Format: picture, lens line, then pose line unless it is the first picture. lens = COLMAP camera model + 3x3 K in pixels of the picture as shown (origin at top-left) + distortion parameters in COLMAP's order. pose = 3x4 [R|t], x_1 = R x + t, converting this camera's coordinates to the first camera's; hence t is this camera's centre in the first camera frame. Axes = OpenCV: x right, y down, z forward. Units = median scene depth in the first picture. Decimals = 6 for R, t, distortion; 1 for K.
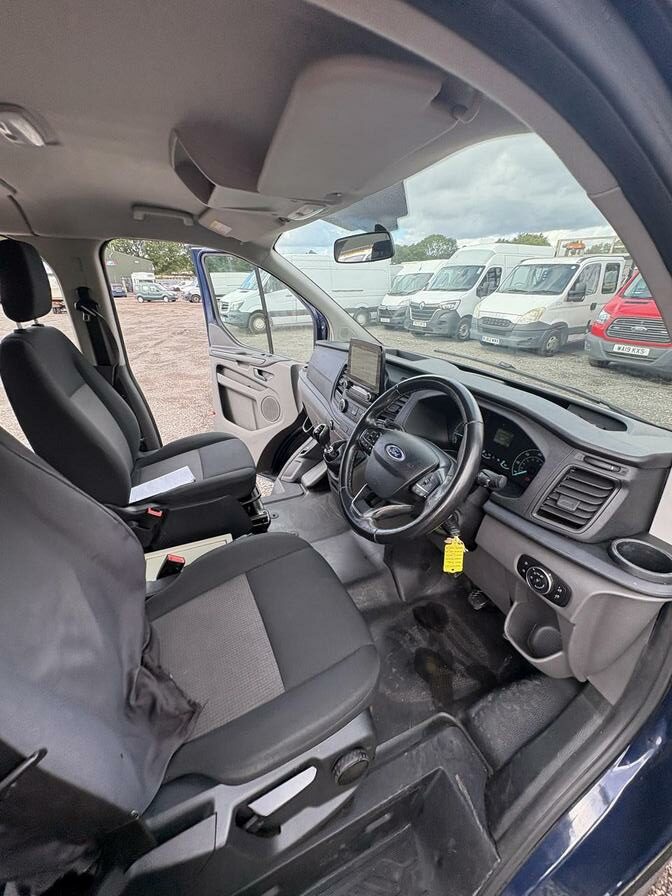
lens RADIAL K [[350.5, 0, 333.9], [0, 350.5, 449.3], [0, 0, 1]] dist [-0.009446, 0.000099]
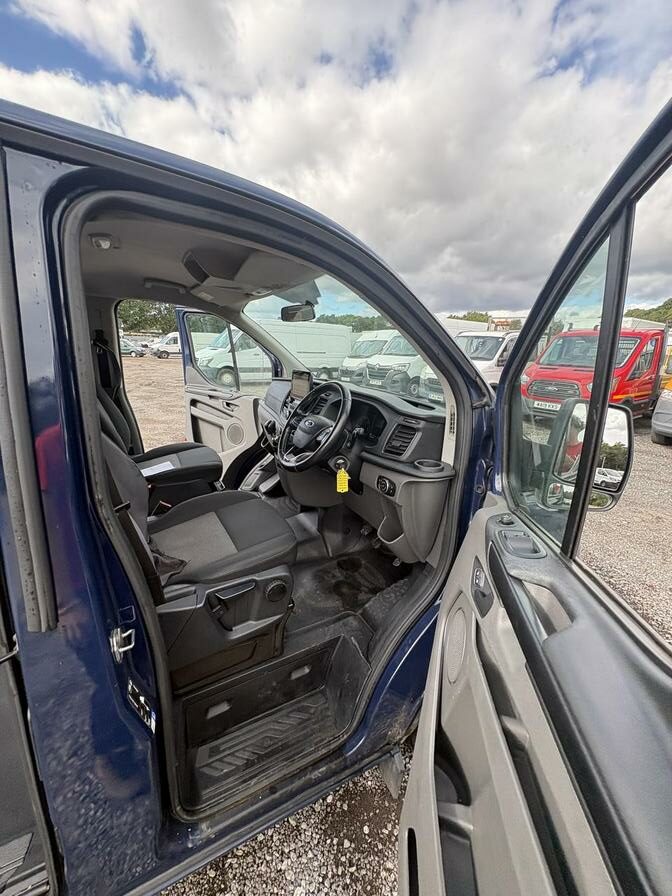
lens RADIAL K [[354.6, 0, 336.0], [0, 354.6, 448.0], [0, 0, 1]] dist [-0.000921, 0.000047]
pose [[0.994929, 0.010319, 0.100045, 0.049086], [0.006584, 0.985906, -0.167172, 0.156329], [-0.100360, 0.166983, 0.980839, -0.261105]]
